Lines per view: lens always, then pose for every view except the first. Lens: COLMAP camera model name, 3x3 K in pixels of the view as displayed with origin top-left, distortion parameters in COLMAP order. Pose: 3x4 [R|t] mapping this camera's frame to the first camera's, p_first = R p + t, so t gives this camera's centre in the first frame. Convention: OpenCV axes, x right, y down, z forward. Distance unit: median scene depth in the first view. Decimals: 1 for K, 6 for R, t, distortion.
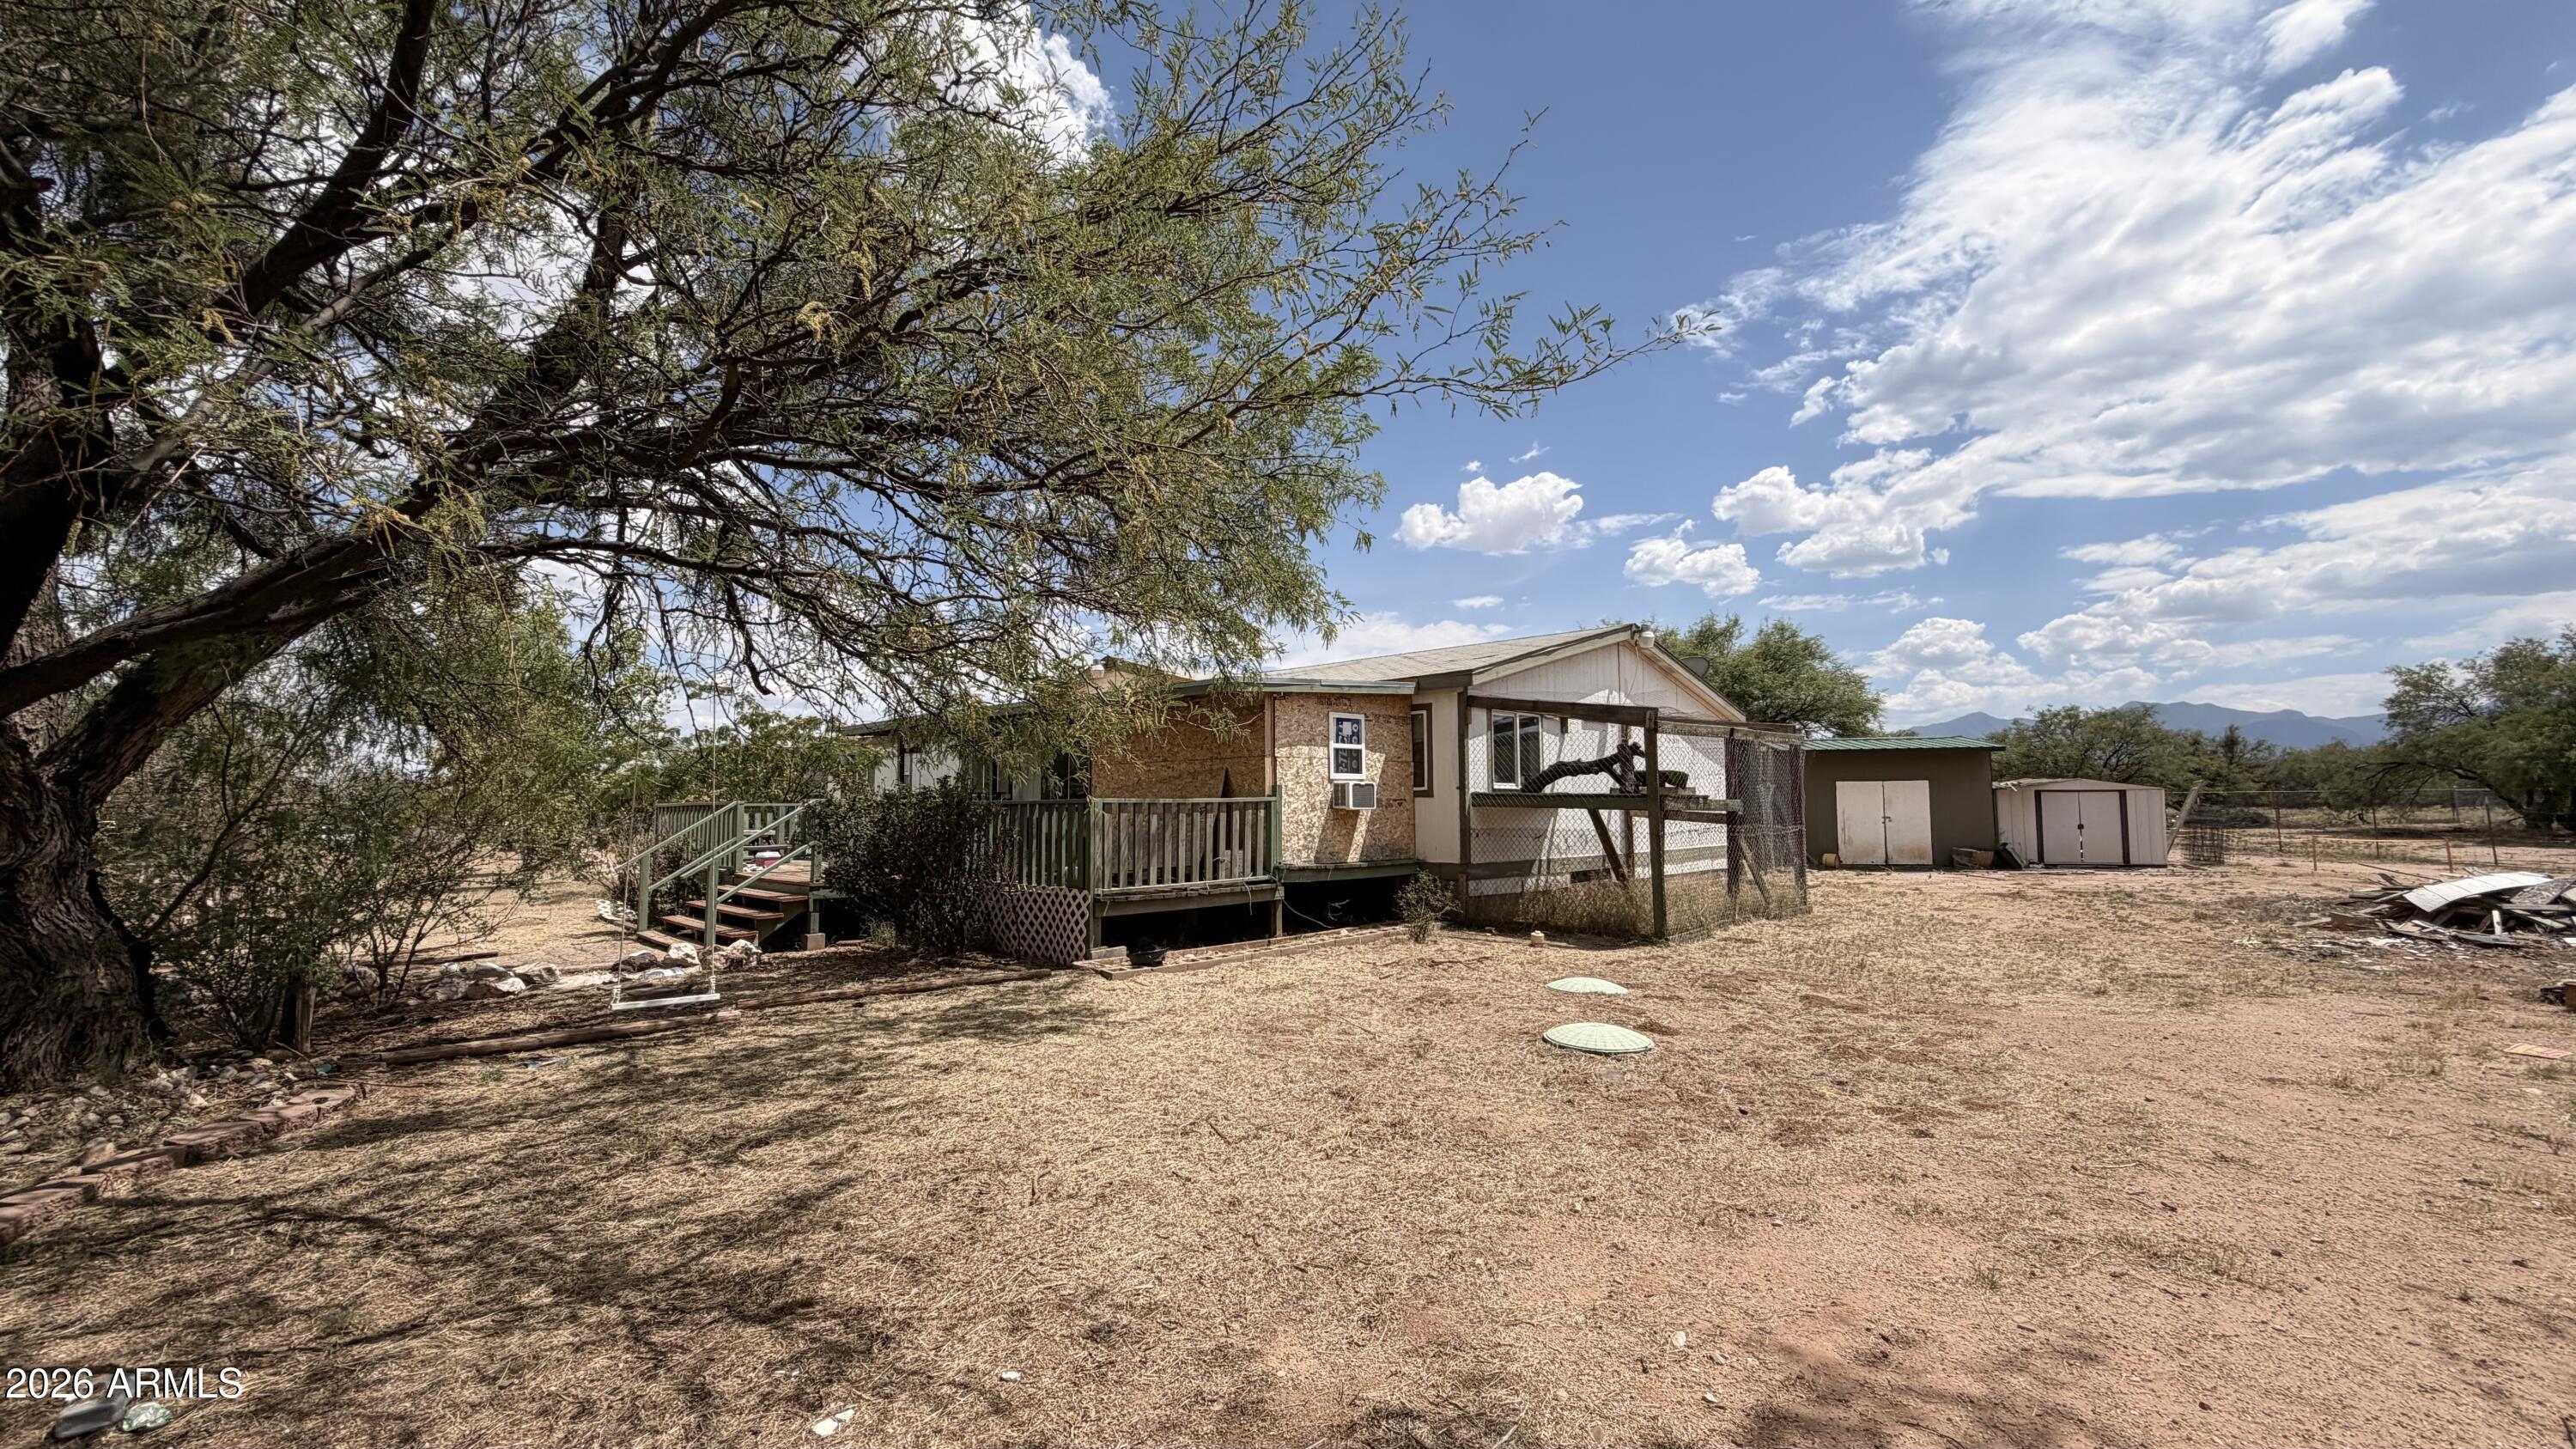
lens RADIAL K [[1018.0, 0, 1286.0], [0, 1018.0, 791.4], [0, 0, 1]] dist [0.011372, -0.004323]
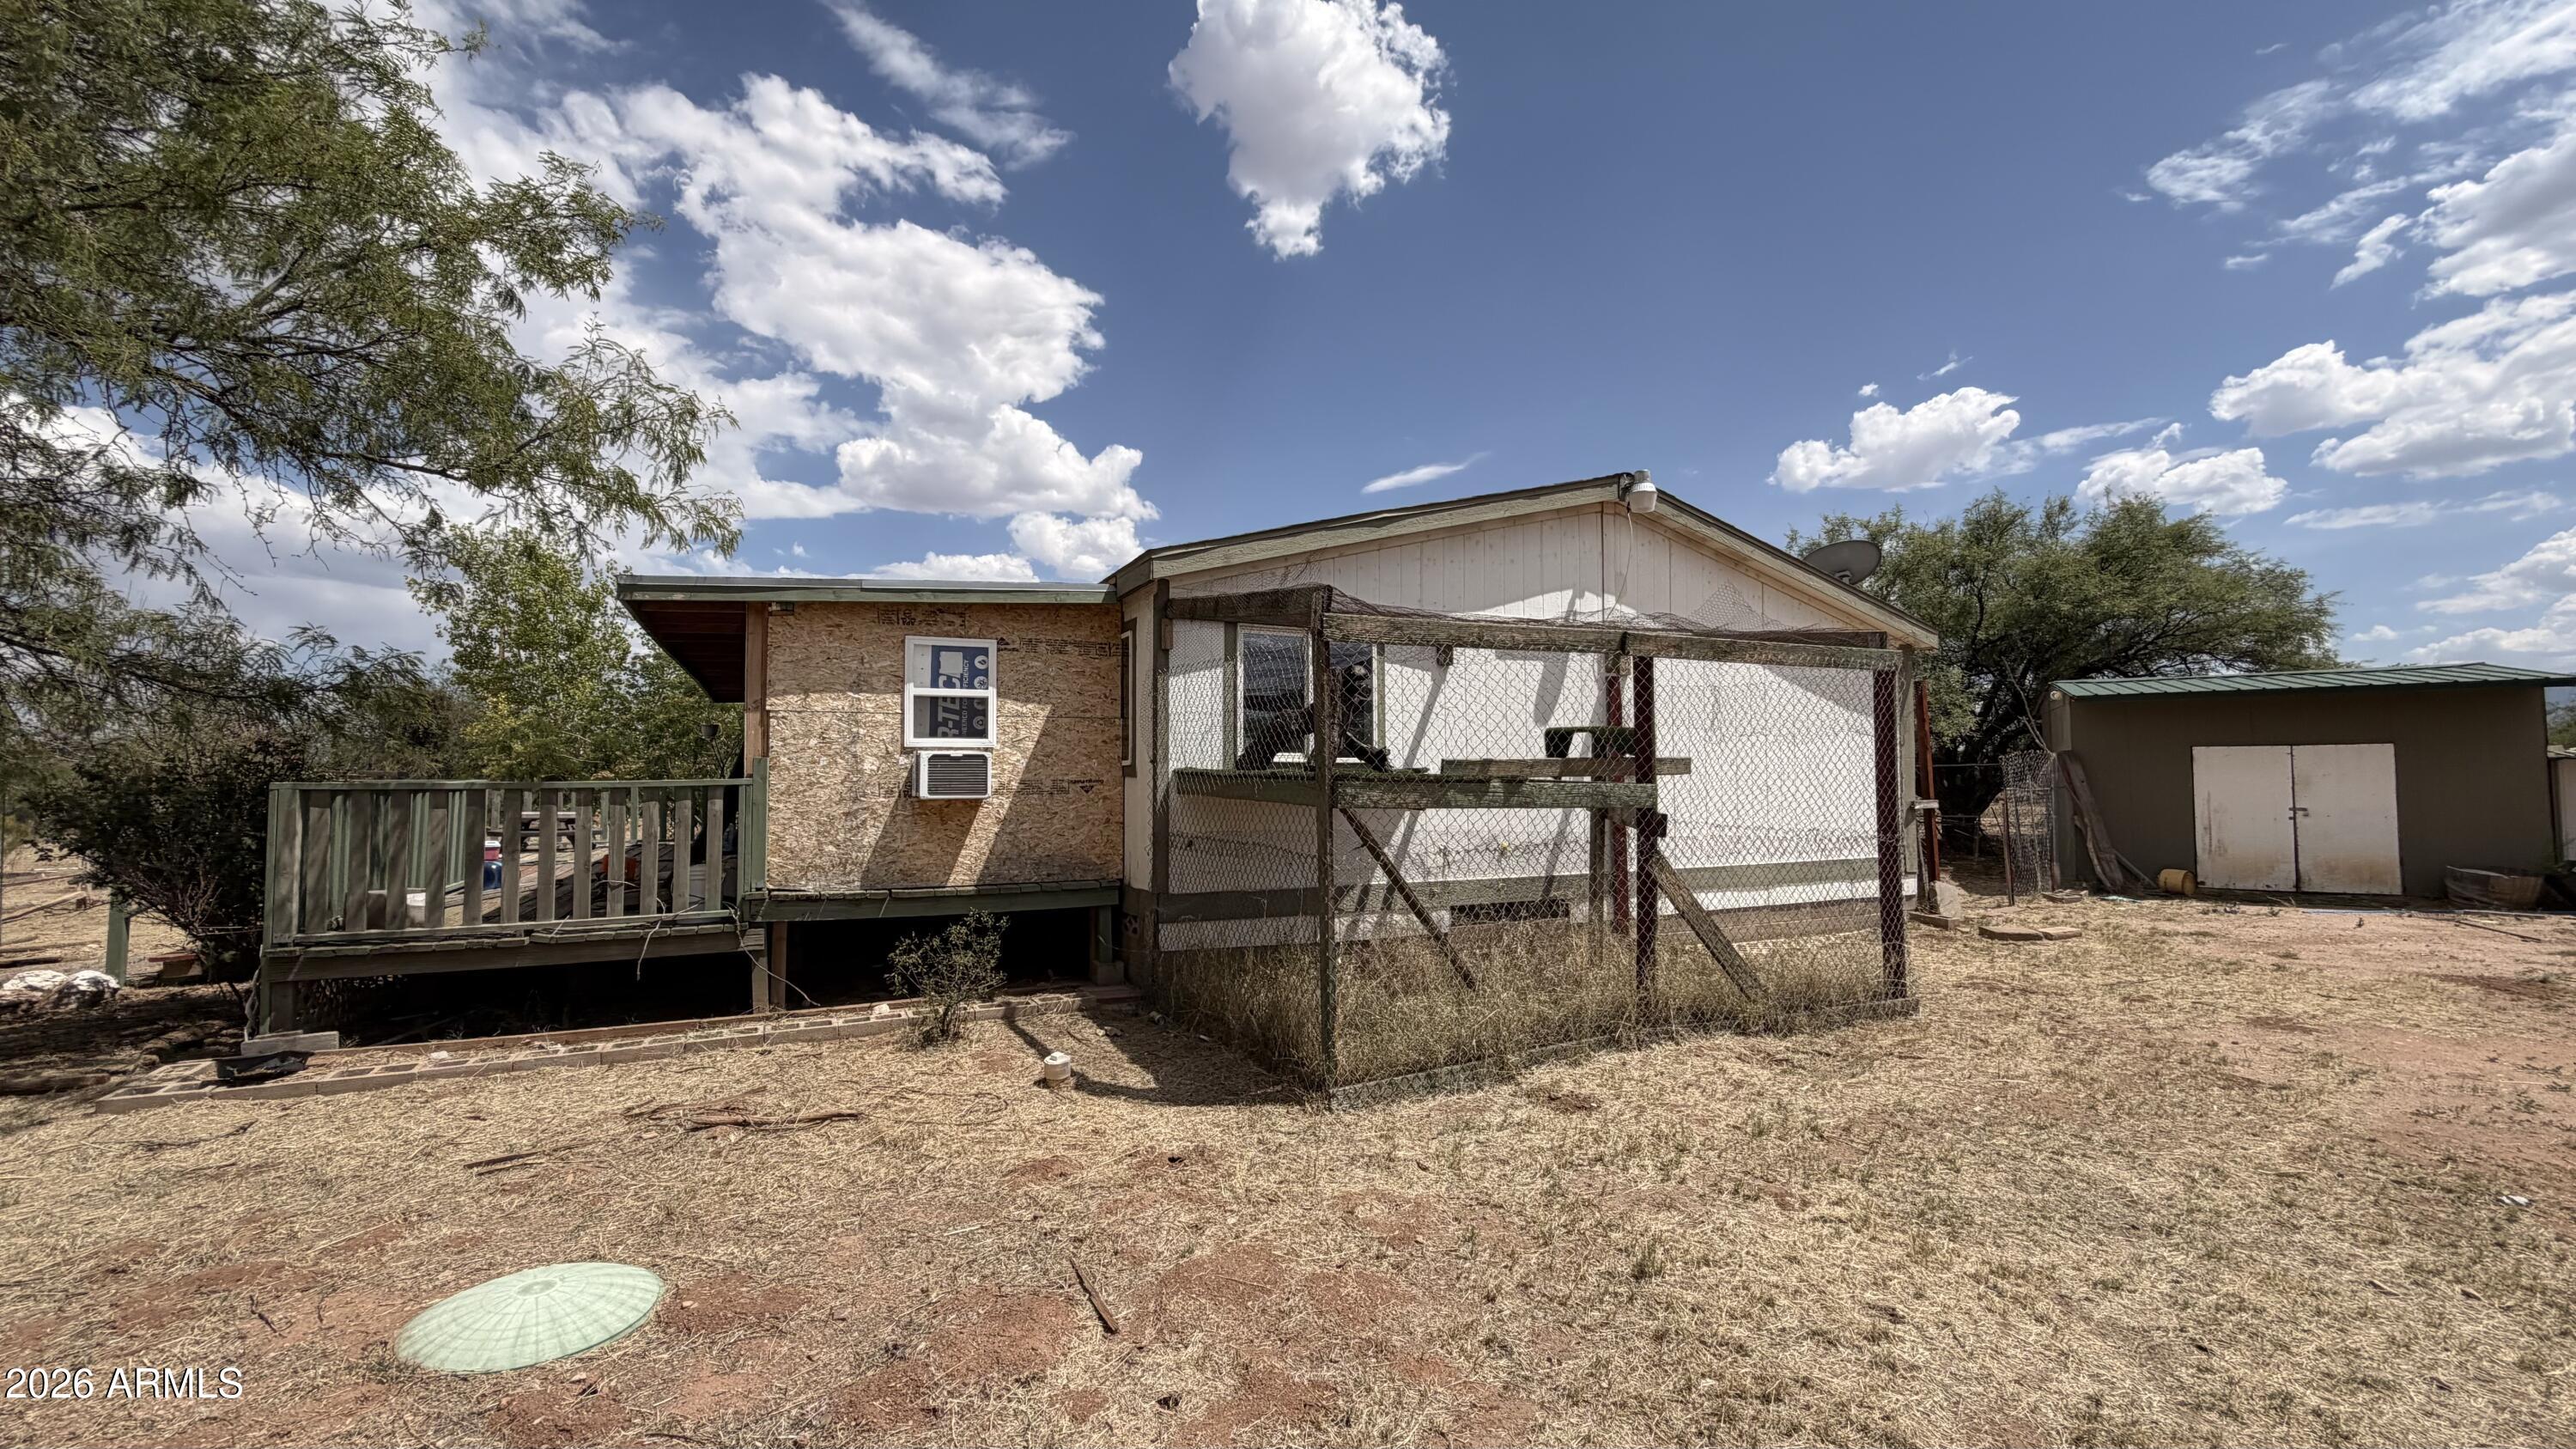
lens RADIAL K [[1018.0, 0, 1286.0], [0, 1018.0, 791.4], [0, 0, 1]] dist [0.011372, -0.004323]
pose [[0.944008, 0.005297, -0.329881, 0.350609], [0.002971, 0.999694, 0.024554, -0.000265], [0.329910, -0.024159, 0.943703, 0.393300]]
